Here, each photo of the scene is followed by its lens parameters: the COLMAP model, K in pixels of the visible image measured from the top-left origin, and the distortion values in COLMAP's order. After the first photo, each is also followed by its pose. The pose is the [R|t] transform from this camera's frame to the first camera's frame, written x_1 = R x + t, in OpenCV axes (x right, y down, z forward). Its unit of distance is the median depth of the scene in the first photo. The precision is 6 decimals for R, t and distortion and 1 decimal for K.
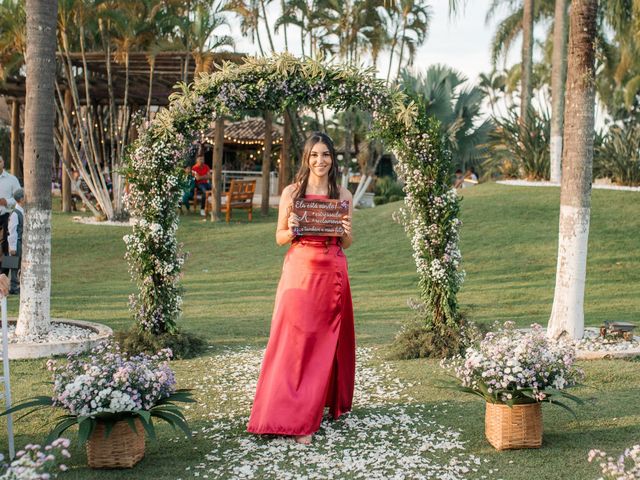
lens RADIAL K [[784.2, 0, 320.0], [0, 784.2, 240.0], [0, 0, 1]] dist [-0.010422, -0.011327]
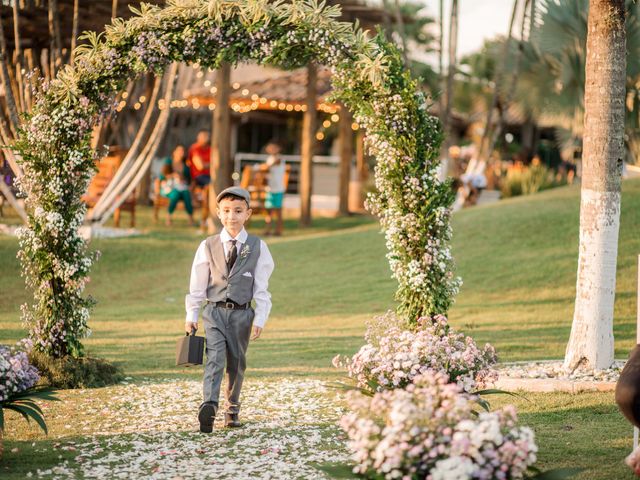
lens RADIAL K [[1581.4, 0, 320.0], [0, 1581.4, 240.0], [0, 0, 1]] dist [-0.042199, -0.187701]
pose [[0.991139, 0.003959, -0.132770, 0.260297], [-0.009034, 0.999250, -0.037646, 0.062909], [0.132522, 0.038512, 0.990432, -0.517297]]
